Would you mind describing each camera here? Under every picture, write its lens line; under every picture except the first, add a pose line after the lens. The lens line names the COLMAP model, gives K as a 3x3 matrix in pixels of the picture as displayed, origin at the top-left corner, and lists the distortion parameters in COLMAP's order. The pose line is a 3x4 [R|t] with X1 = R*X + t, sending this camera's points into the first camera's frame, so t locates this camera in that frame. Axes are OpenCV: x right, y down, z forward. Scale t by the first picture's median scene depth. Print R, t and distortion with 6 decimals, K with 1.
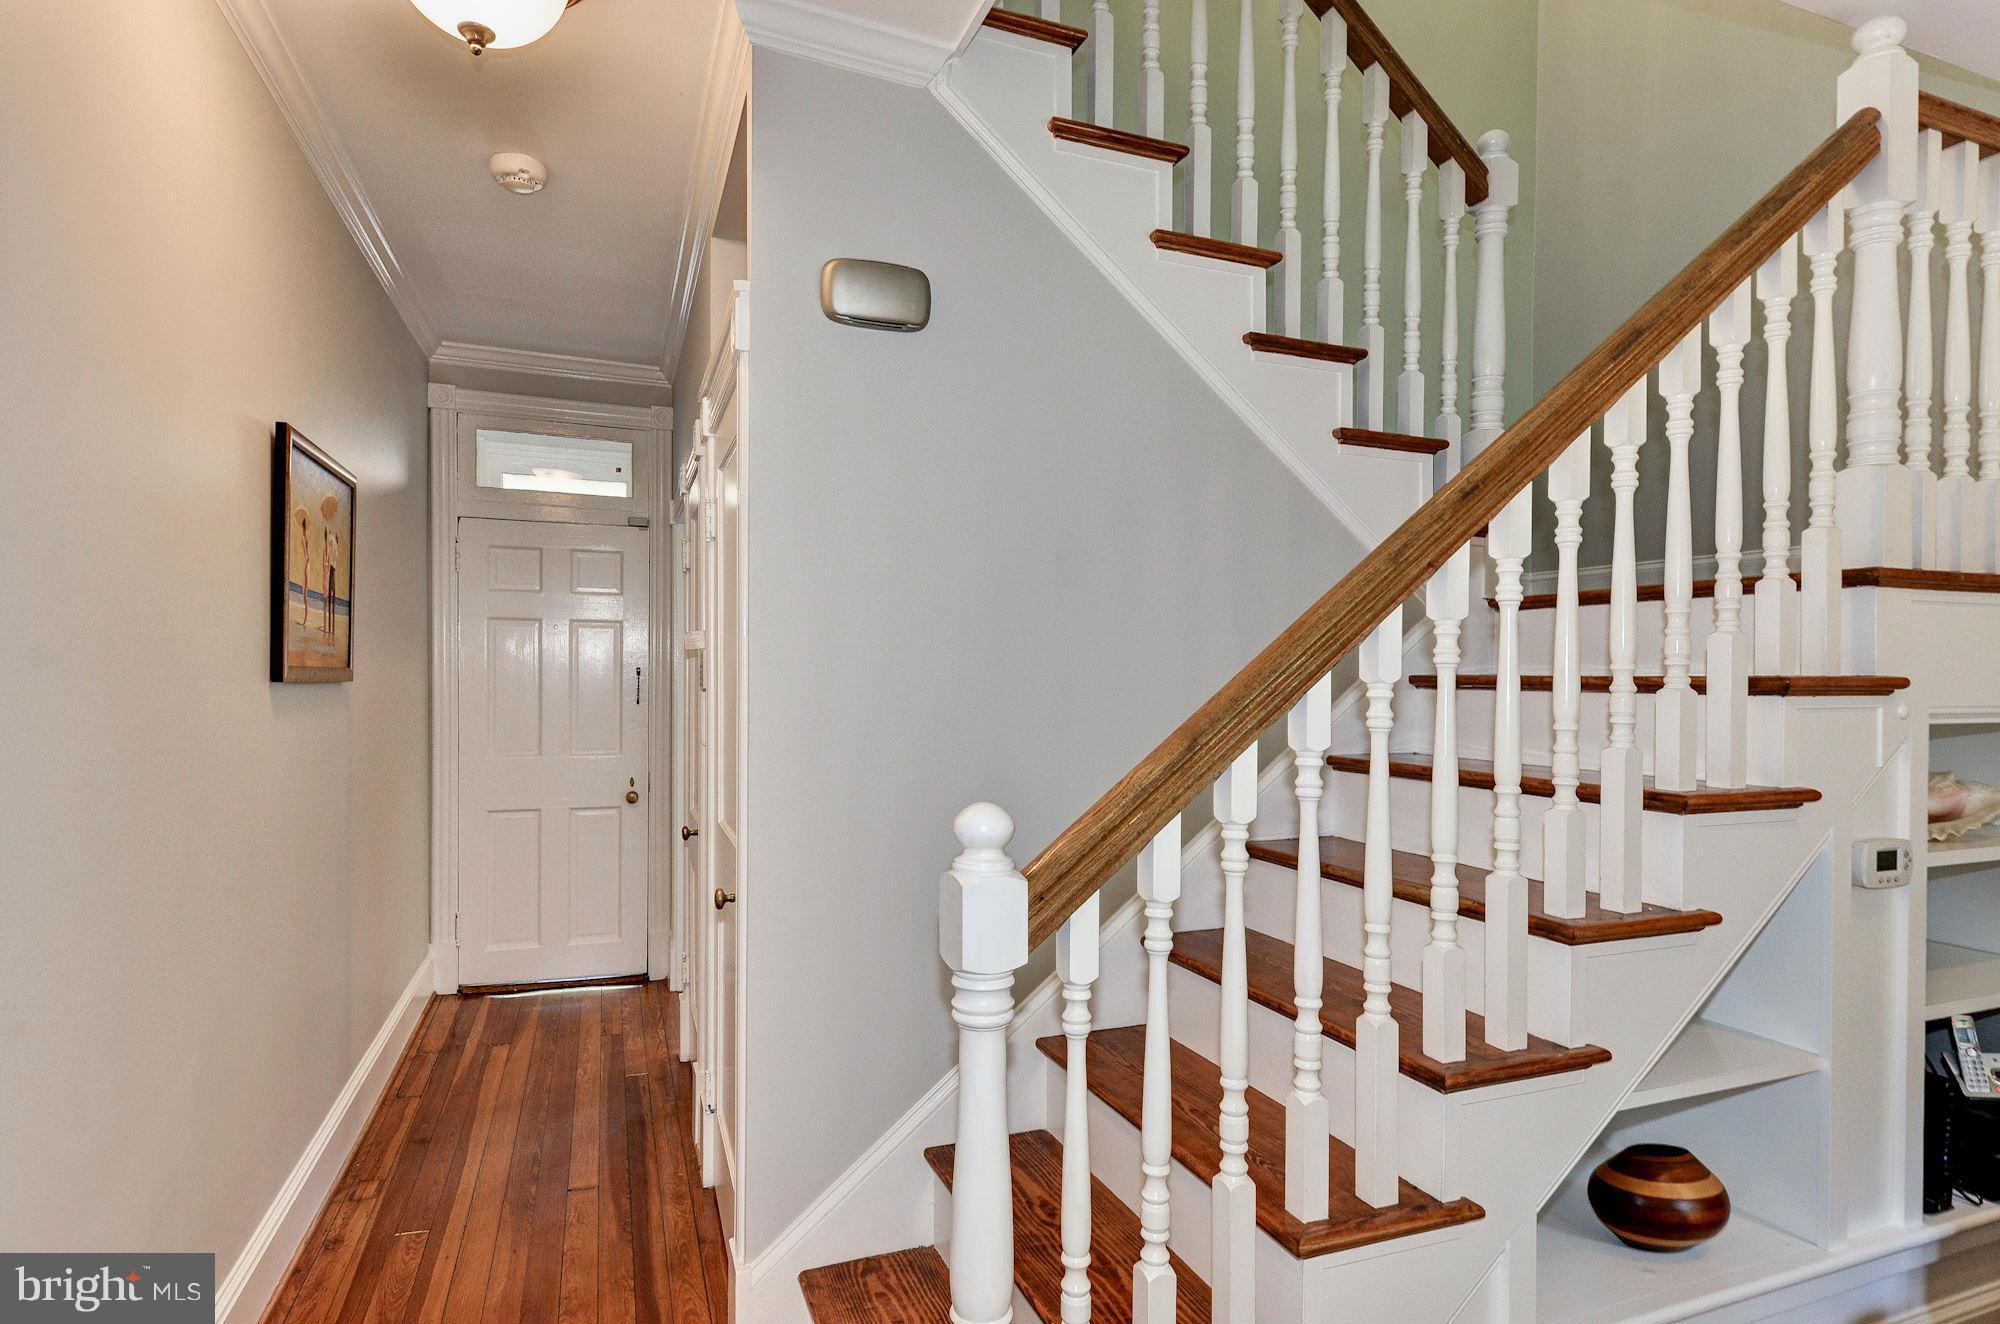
lens RADIAL K [[1059.8, 0, 998.8], [0, 1059.8, 680.7], [0, 0, 1]] dist [0.019584, -0.015109]
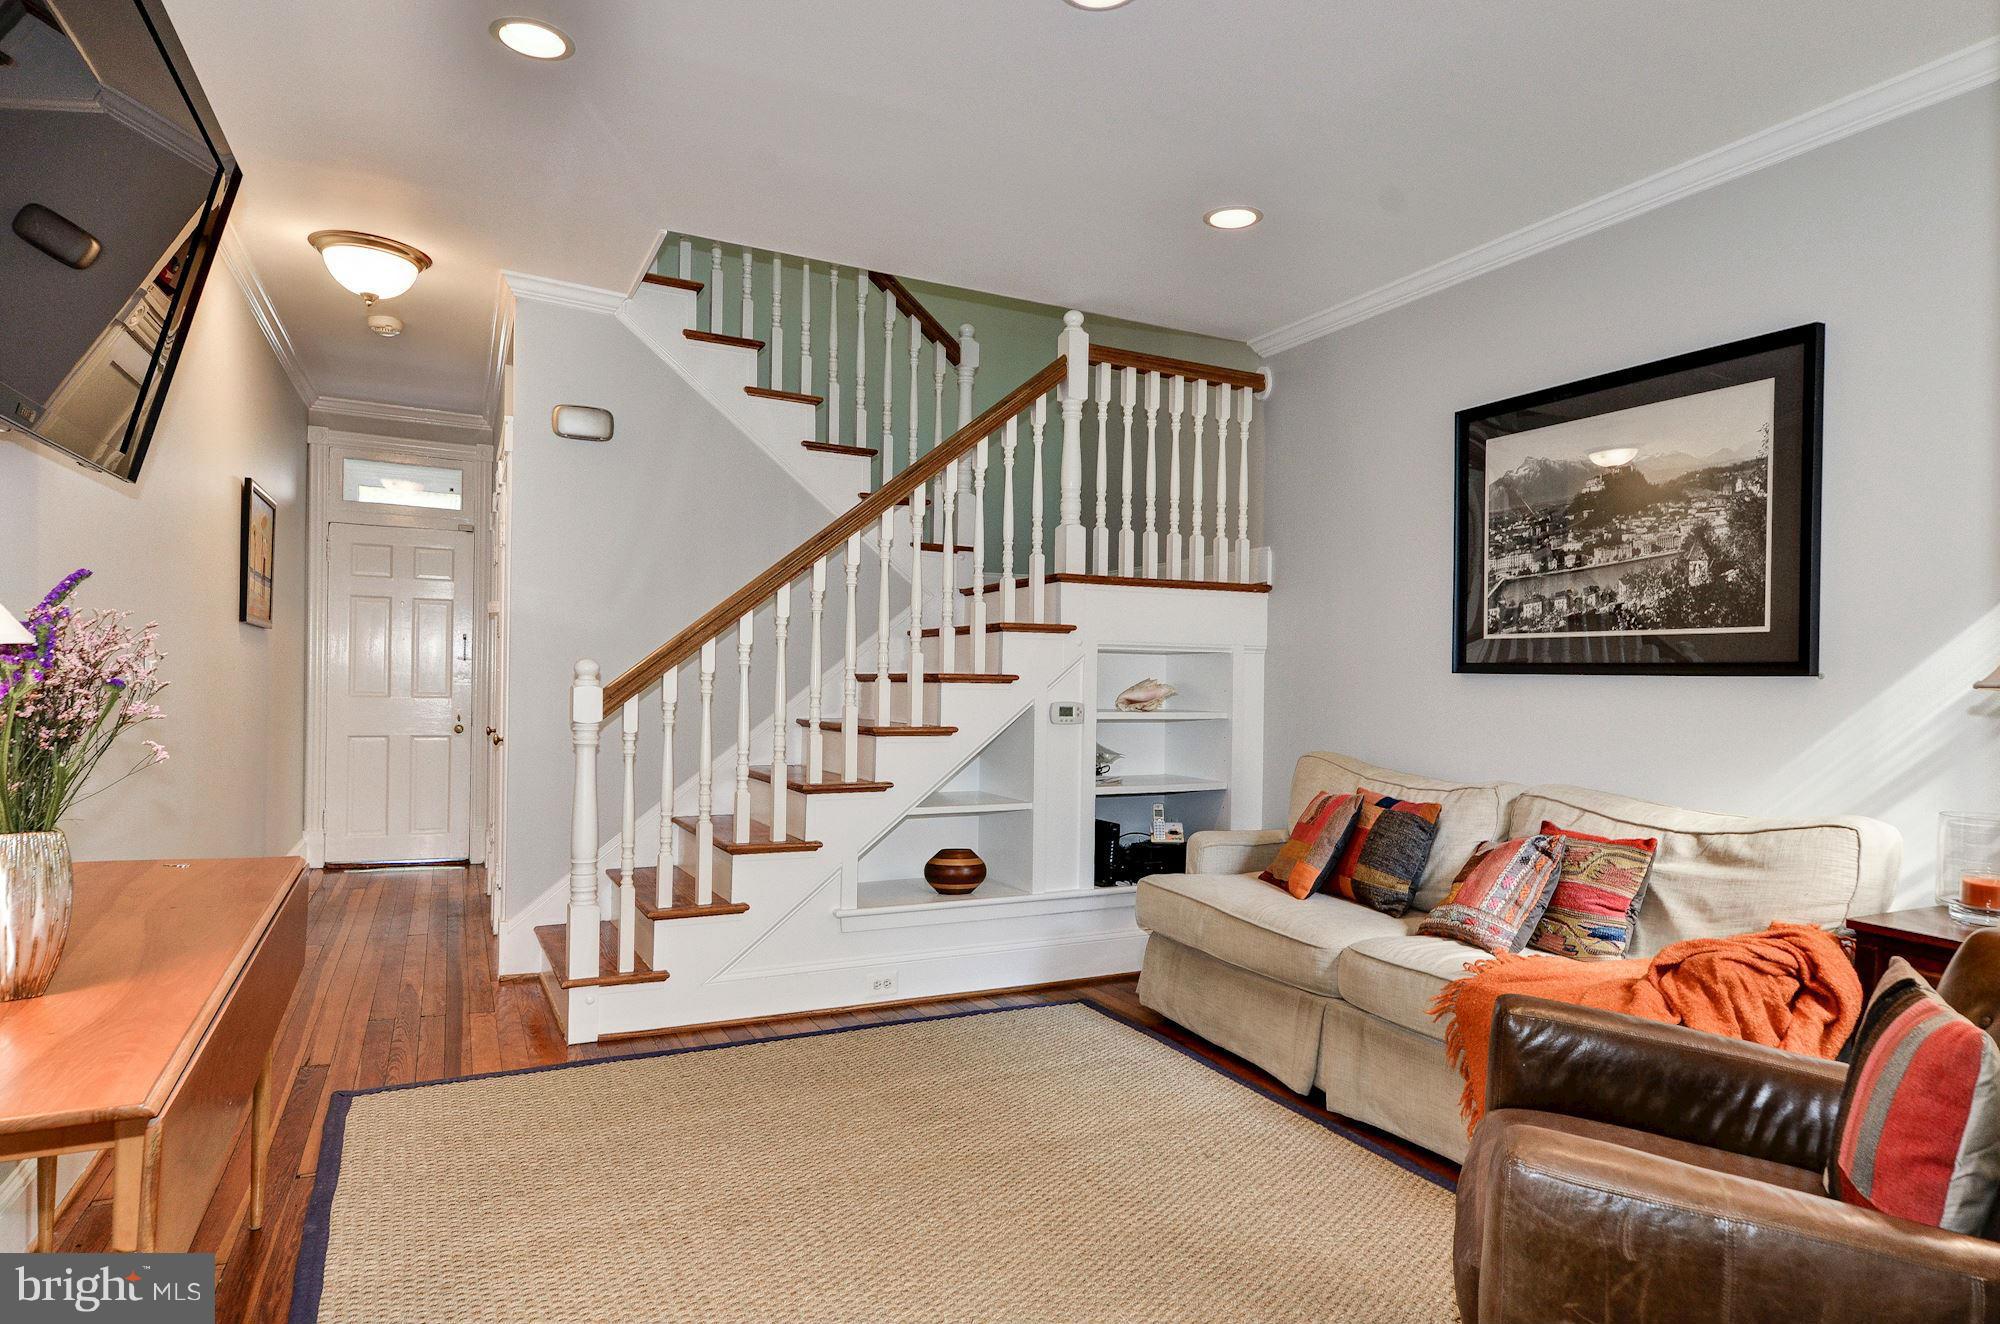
lens RADIAL K [[1130.9, 0, 1004.6], [0, 1130.9, 679.3], [0, 0, 1]] dist [0.021888, -0.017812]
pose [[0.995058, 0.008195, 0.098960, 0.416704], [-0.007258, 0.999925, -0.009831, 0.109065], [-0.099033, 0.009064, 0.995043, -1.047921]]
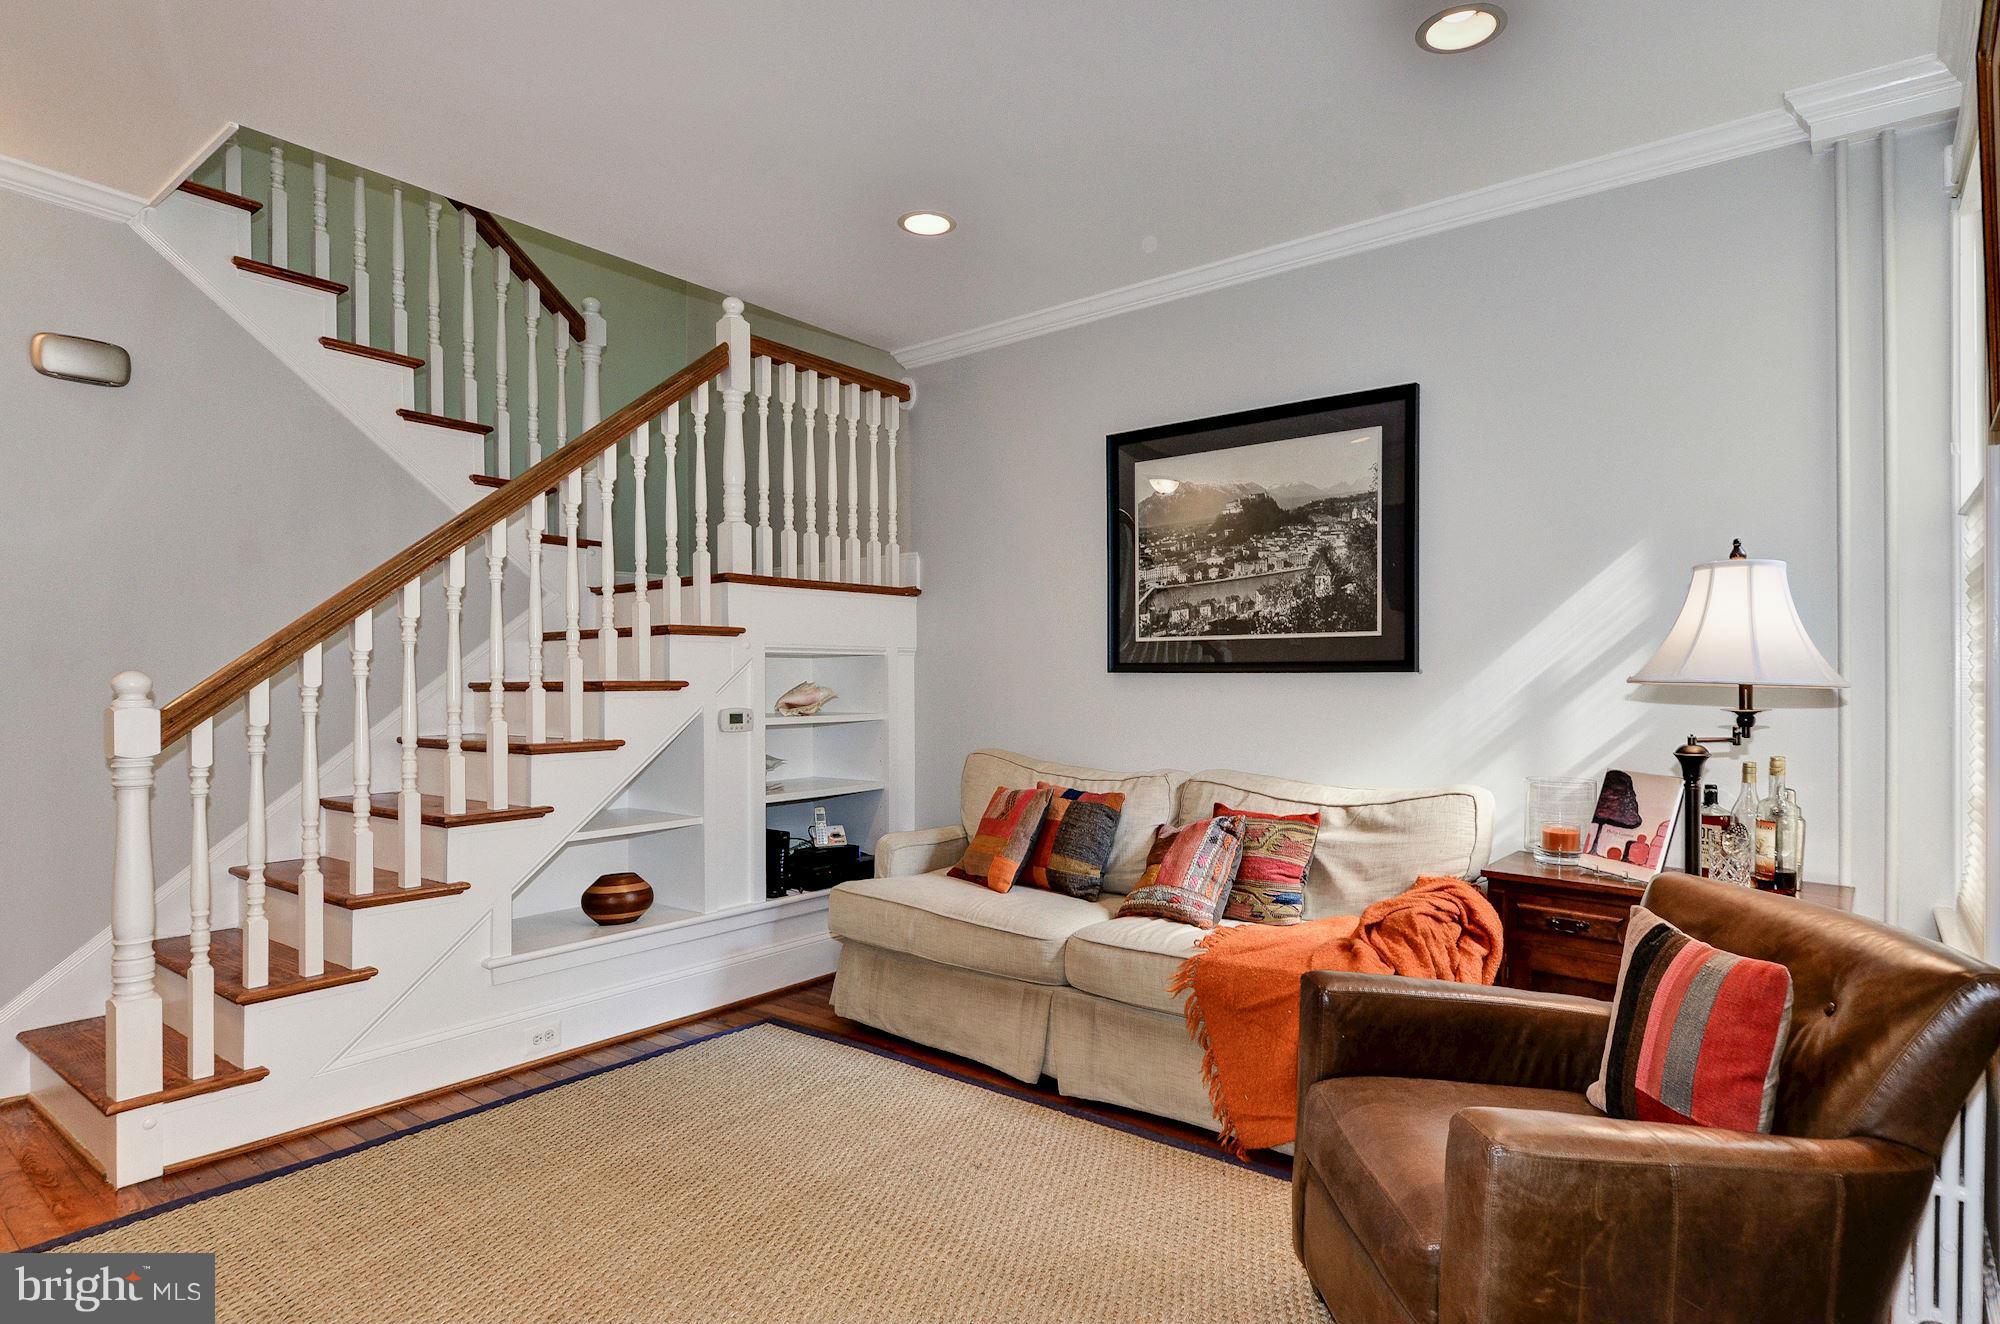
lens RADIAL K [[1059.8, 0, 998.8], [0, 1059.8, 680.7], [0, 0, 1]] dist [0.019584, -0.015109]
pose [[0.861982, -0.010684, 0.506826, 0.208910], [0.014742, 0.999883, -0.003996, 0.096189], [-0.506724, 0.010916, 0.862039, -0.840023]]
